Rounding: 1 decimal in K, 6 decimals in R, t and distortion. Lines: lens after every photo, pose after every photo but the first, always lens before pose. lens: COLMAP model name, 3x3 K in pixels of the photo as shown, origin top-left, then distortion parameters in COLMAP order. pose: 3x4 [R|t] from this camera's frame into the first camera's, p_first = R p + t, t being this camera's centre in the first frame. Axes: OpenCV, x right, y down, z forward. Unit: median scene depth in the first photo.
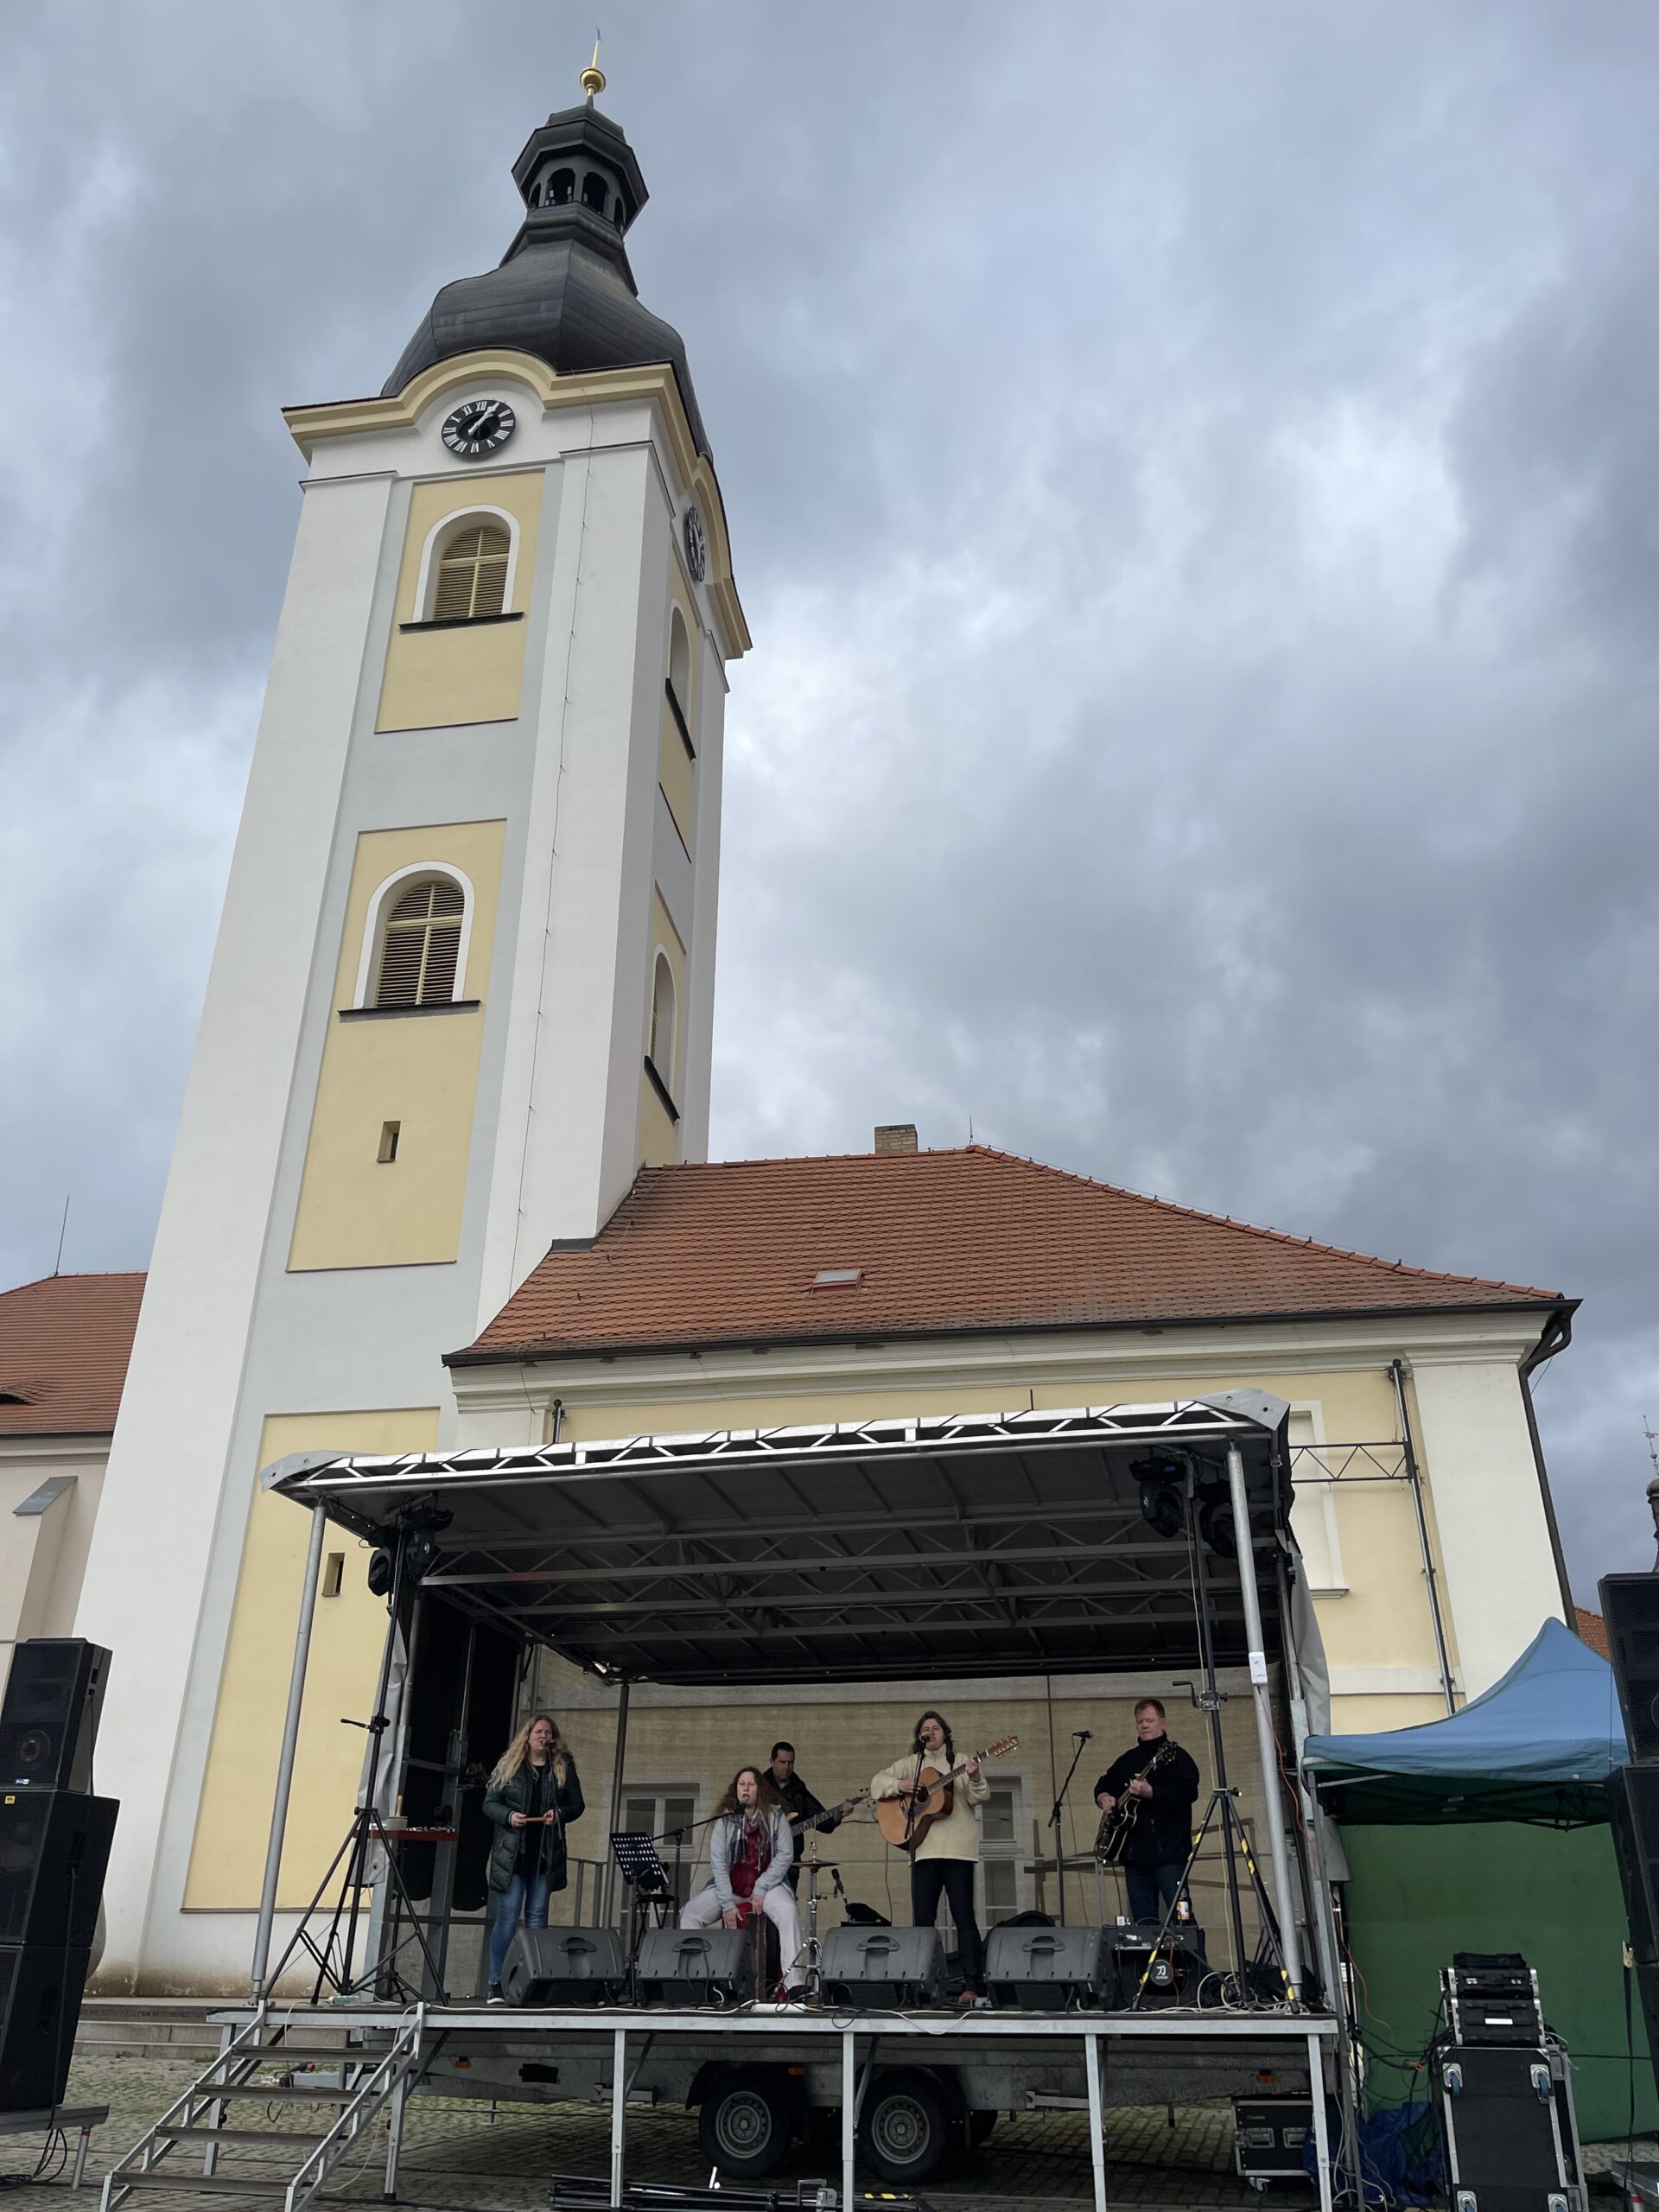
lens RADIAL K [[1679.9, 0, 829.5], [0, 1679.9, 1106.0], [0, 0, 1]] dist [0.025719, -0.002047]
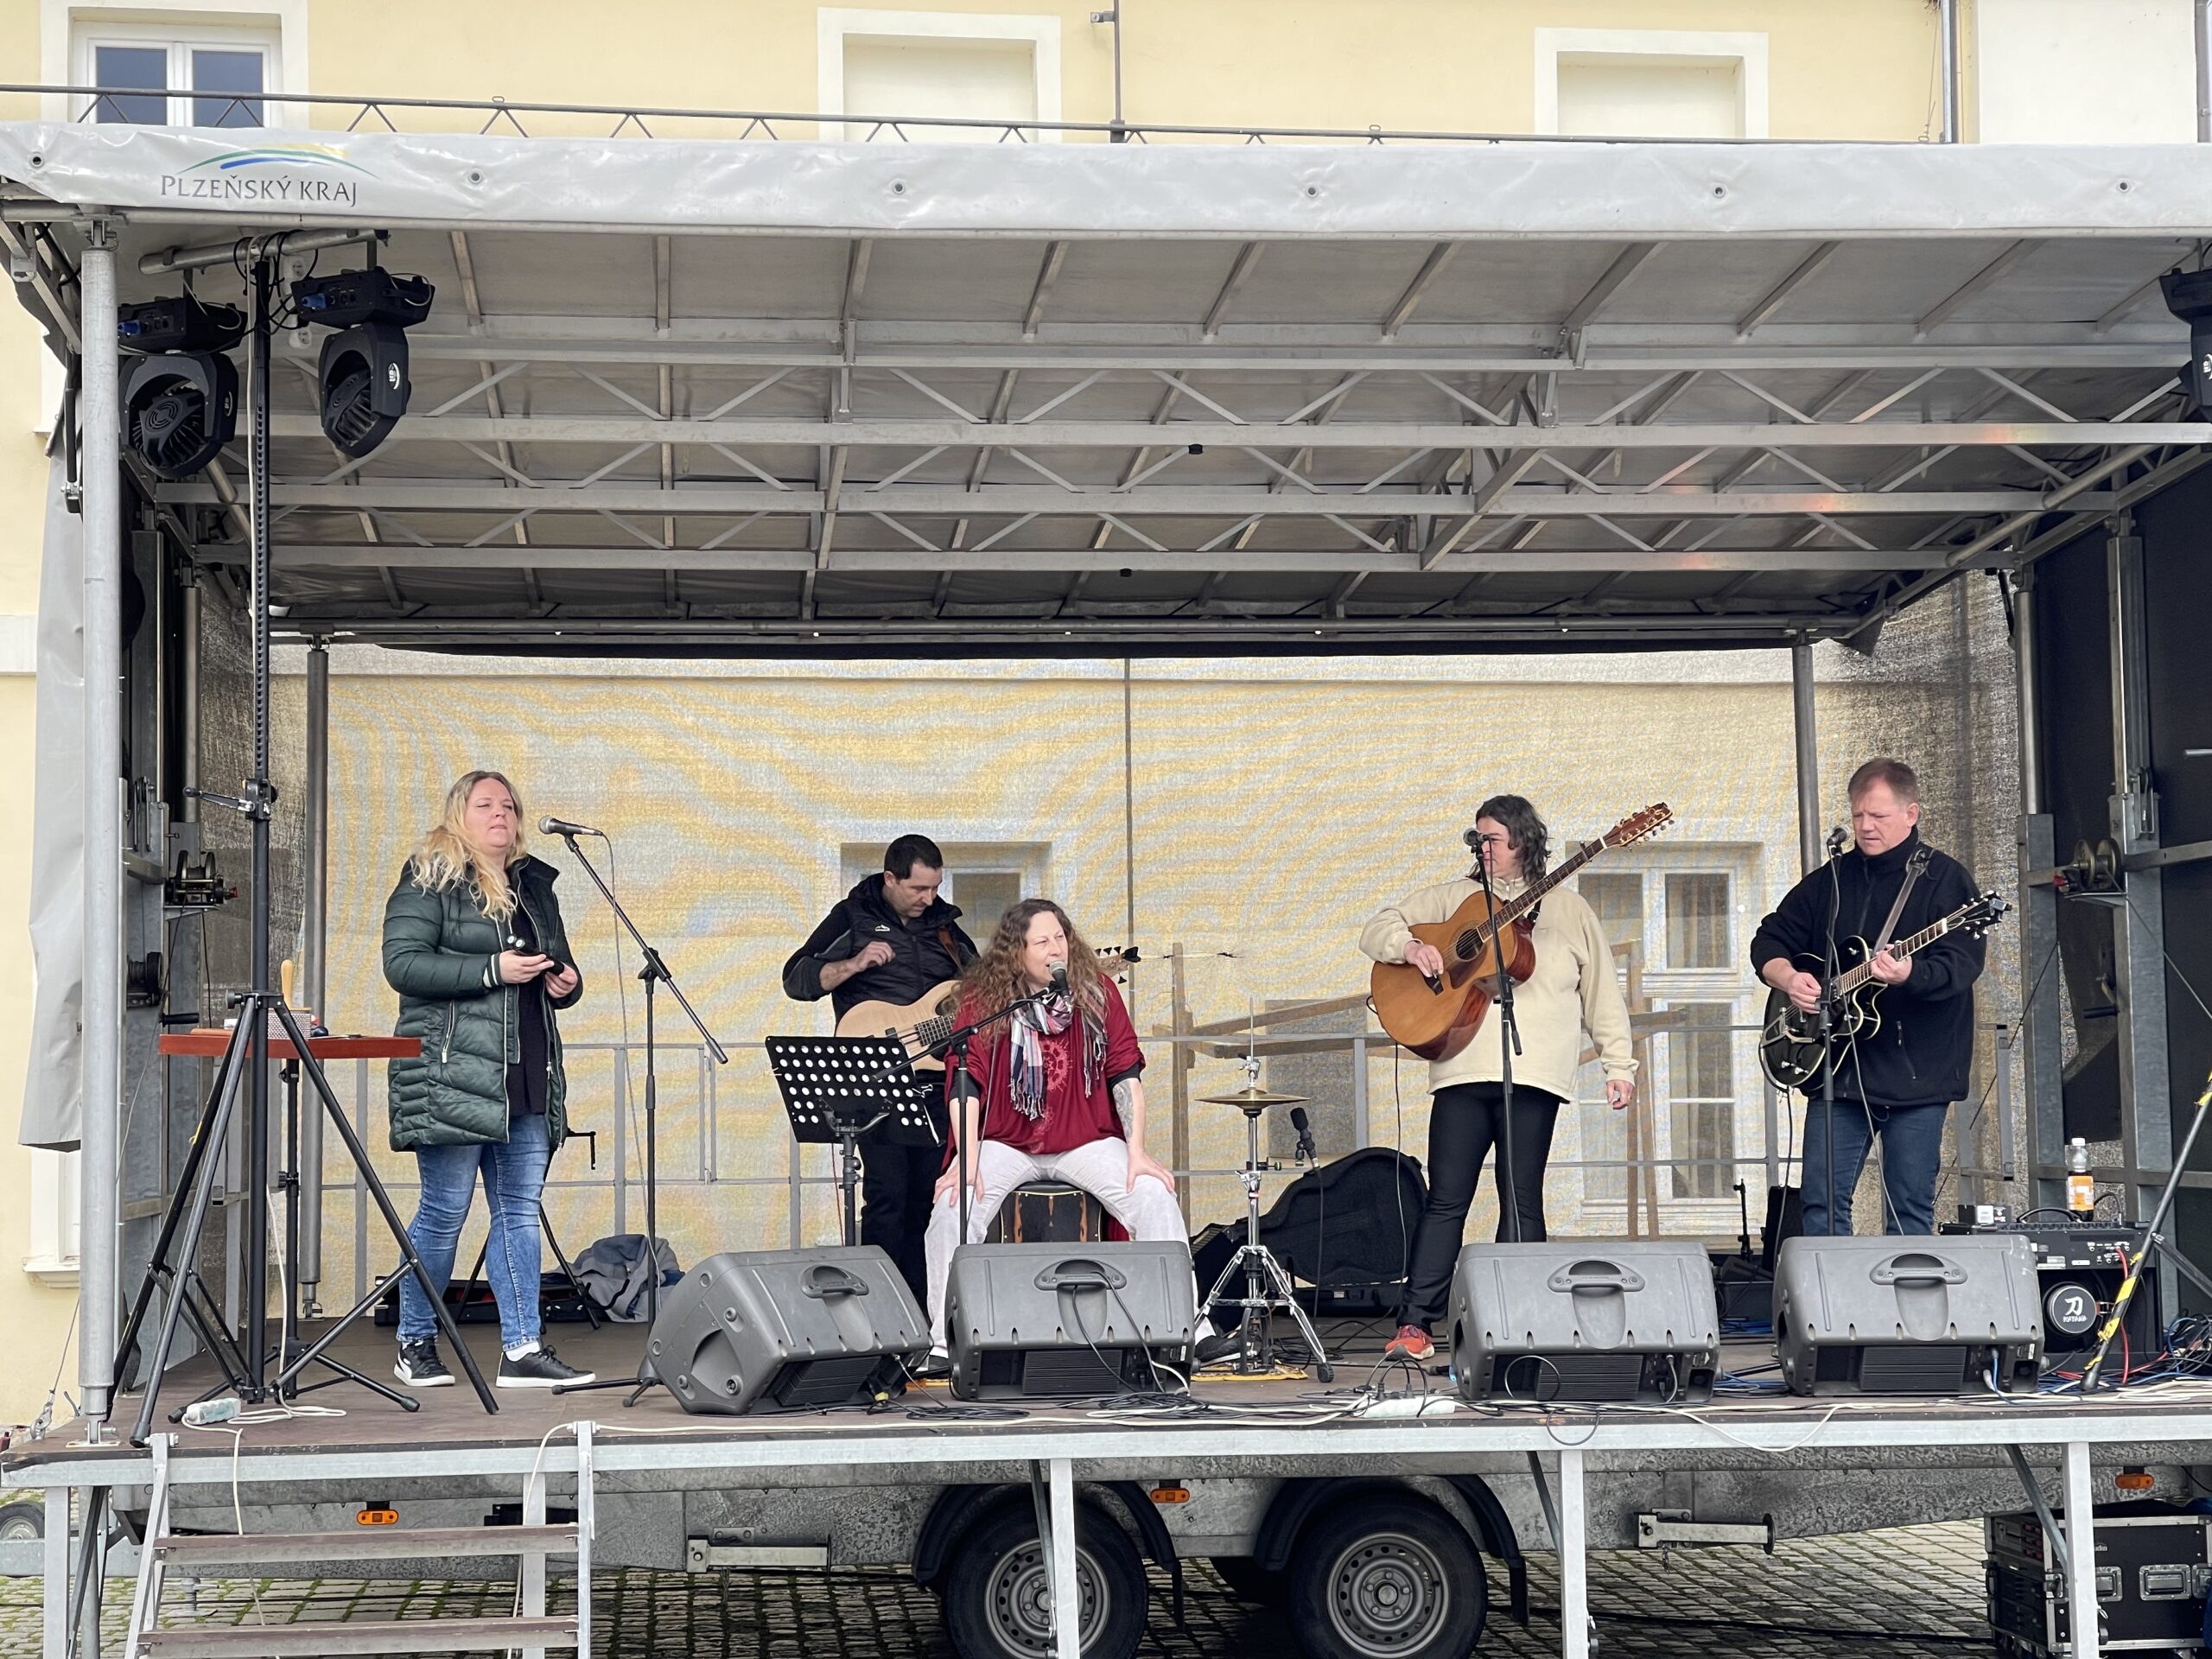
lens RADIAL K [[4147.4, 0, 1106.0], [0, 4147.4, 829.5], [0, 0, 1]] dist [0.053804, 2.432500]
pose [[0.942753, 0.007464, 0.333407, -0.423018], [-0.137005, 0.920156, 0.366801, -0.014360], [-0.304048, -0.391482, 0.868503, 0.088196]]
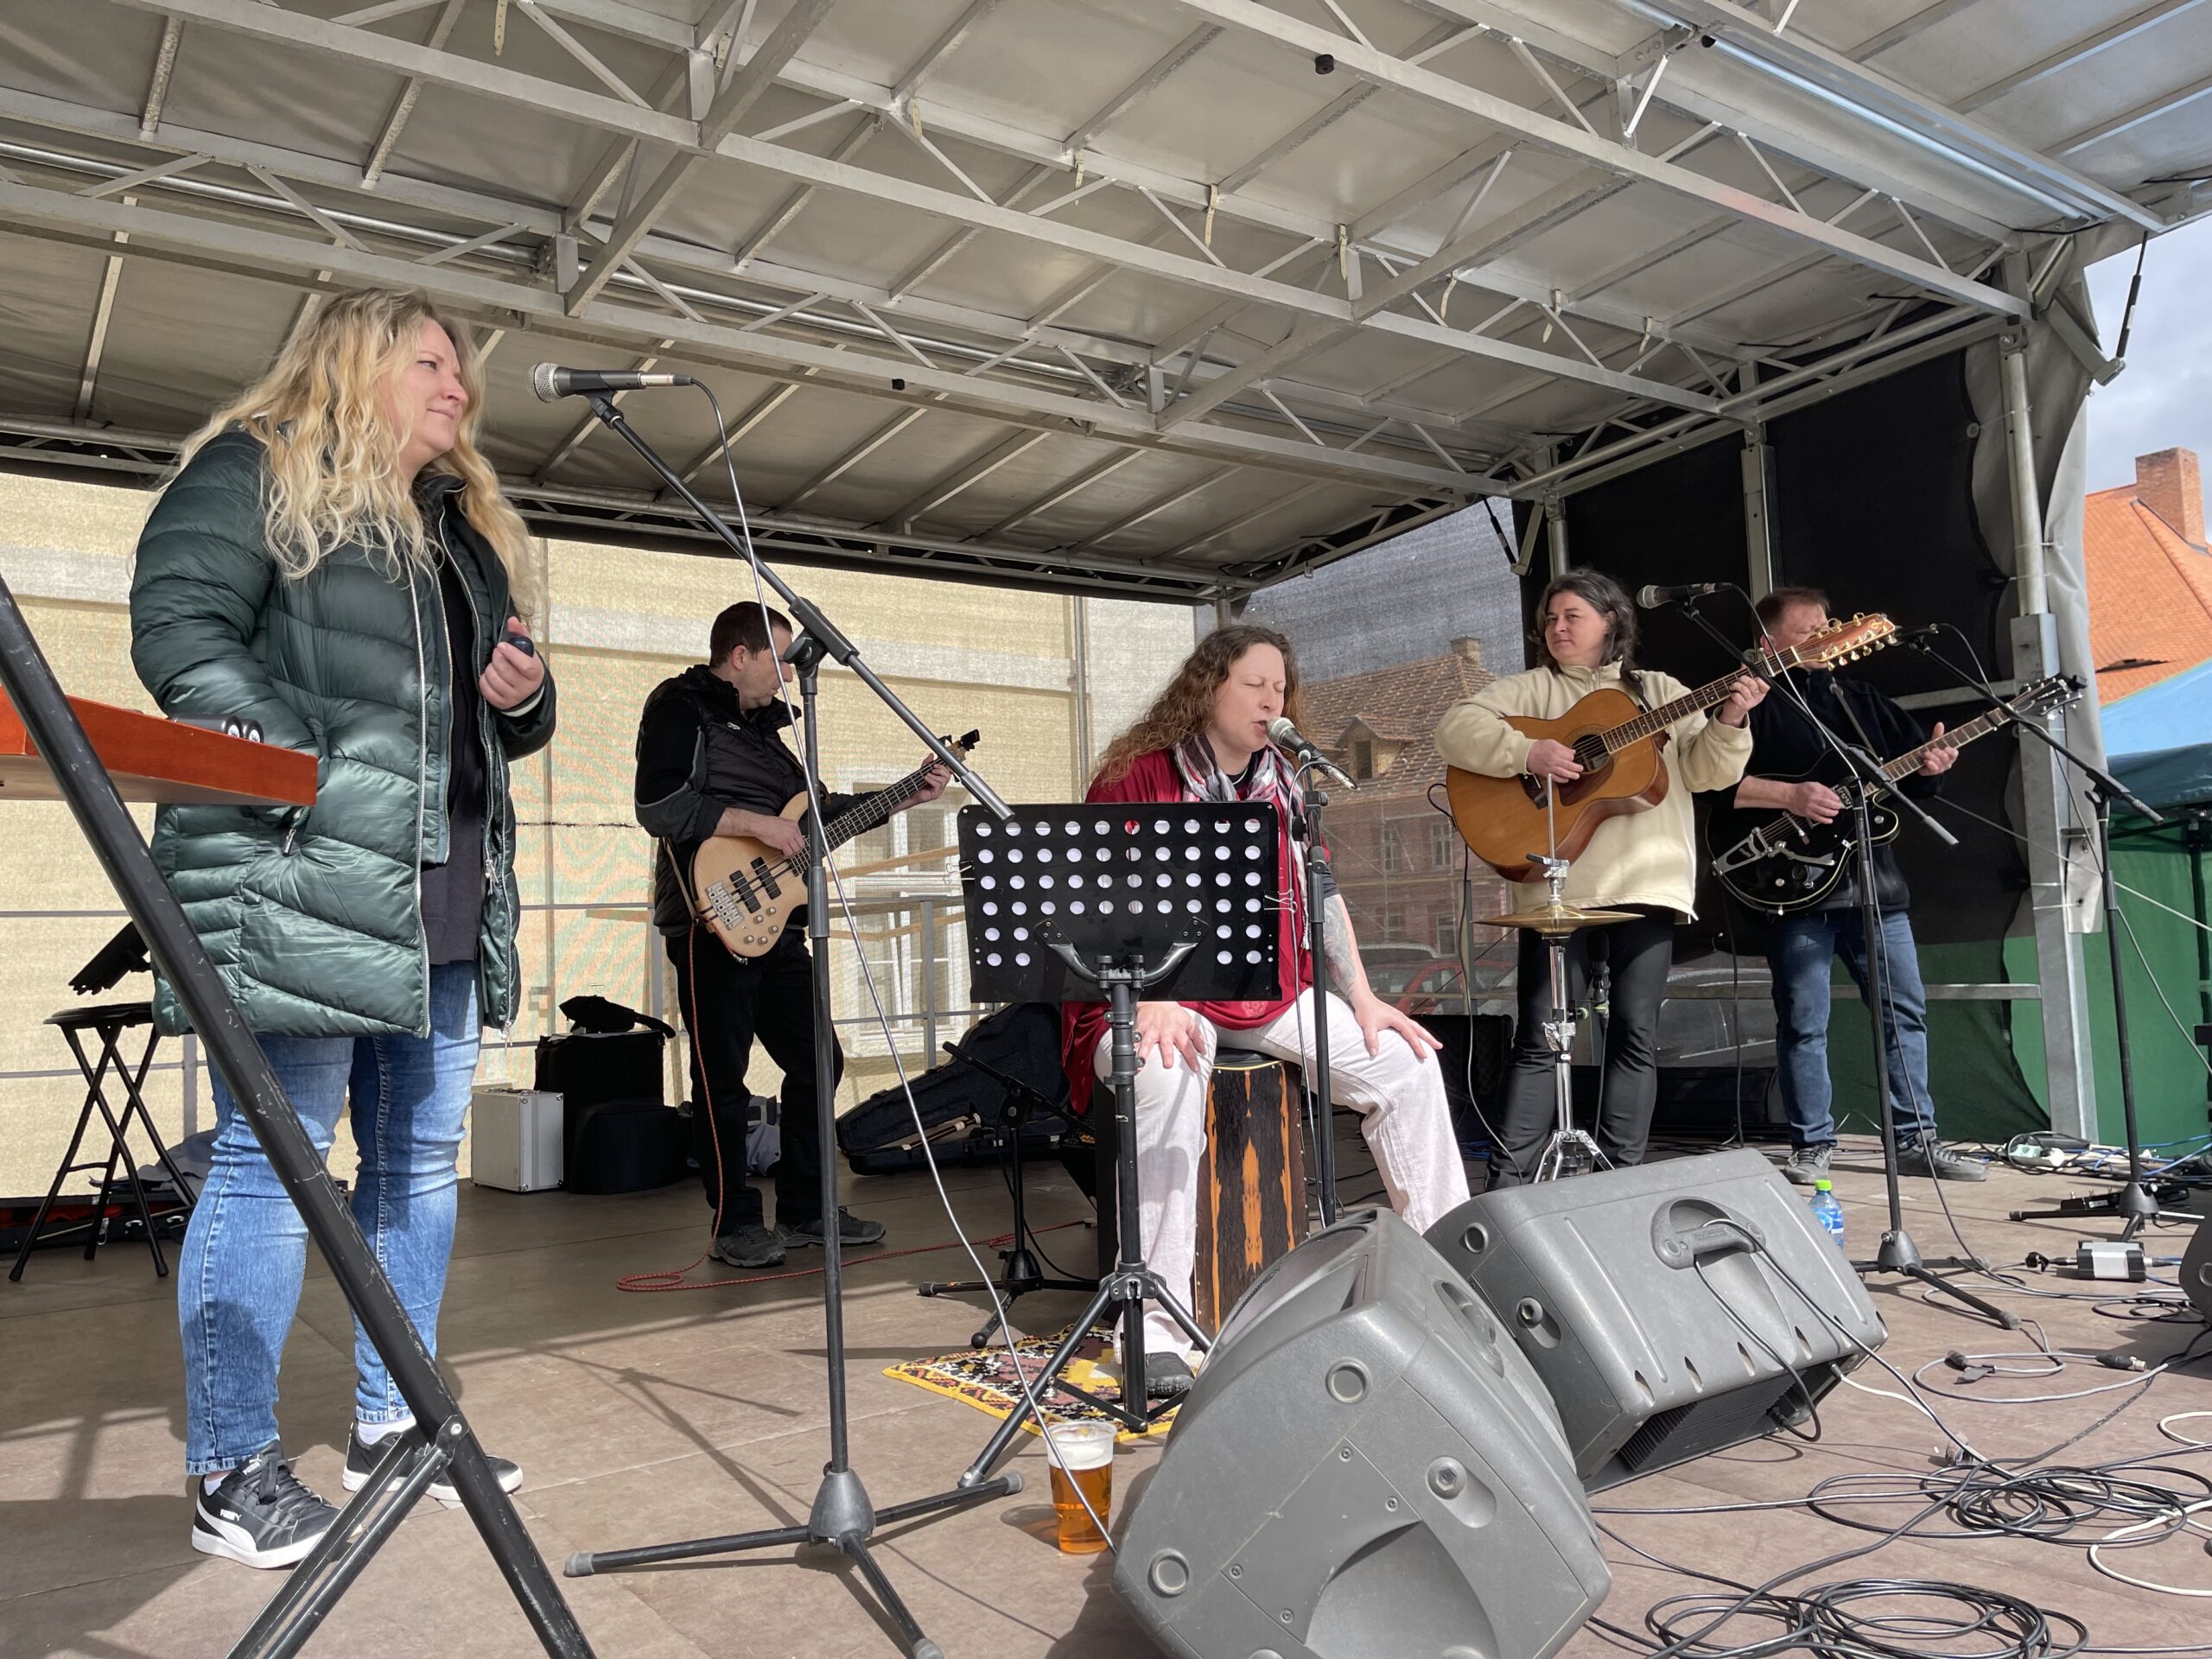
lens RADIAL K [[1679.9, 0, 1134.1], [0, 1679.9, 862.1], [0, 0, 1]] dist [0.025719, -0.002047]
pose [[0.650764, 0.014873, 0.759135, -0.303426], [-0.307963, 0.919046, 0.245993, 0.397550], [-0.694021, -0.393869, 0.602662, 0.894502]]
